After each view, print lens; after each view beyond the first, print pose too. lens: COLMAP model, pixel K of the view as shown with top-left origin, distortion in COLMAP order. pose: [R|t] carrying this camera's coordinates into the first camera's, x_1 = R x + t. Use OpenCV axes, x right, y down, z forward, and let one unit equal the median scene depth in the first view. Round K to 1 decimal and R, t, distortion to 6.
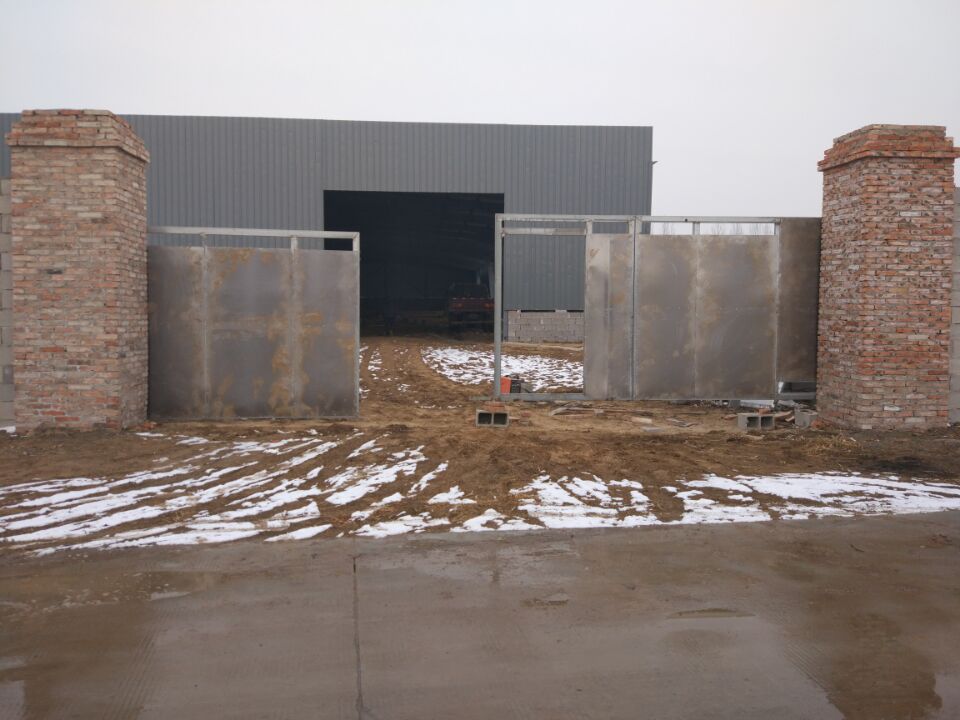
lens RADIAL K [[759.5, 0, 481.9], [0, 759.5, 359.8], [0, 0, 1]] dist [0.021409, -0.076087]
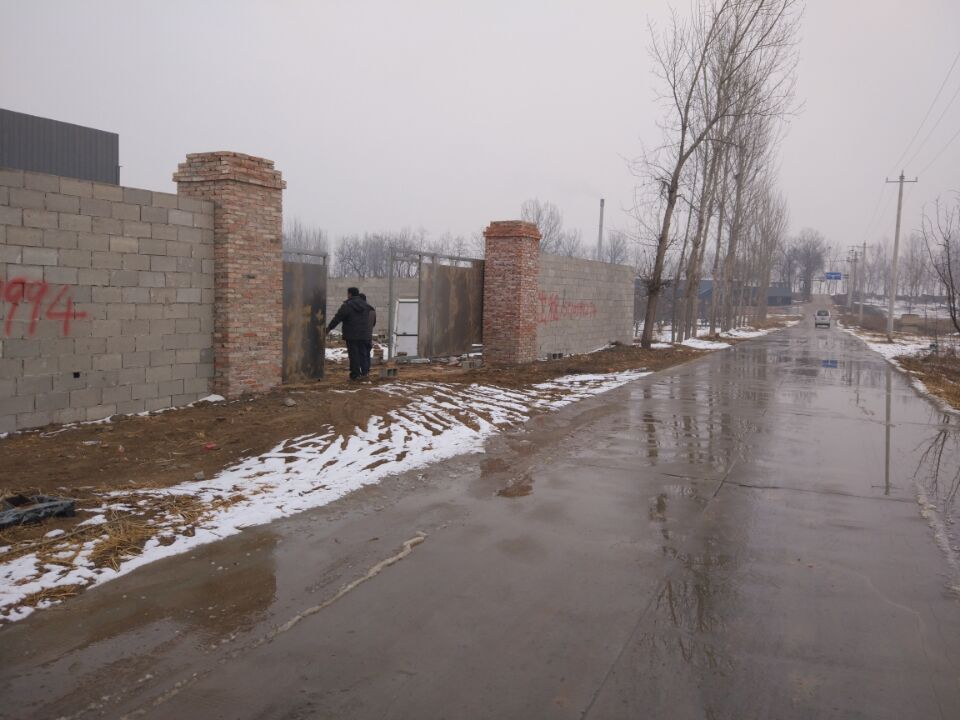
lens RADIAL K [[759.5, 0, 483.3], [0, 759.5, 360.9], [0, 0, 1]] dist [0.021409, -0.076087]
pose [[0.539339, -0.054918, 0.840296, -1.301260], [0.042189, 0.998380, 0.038171, -0.001205], [-0.841031, 0.014864, 0.540782, -0.064277]]
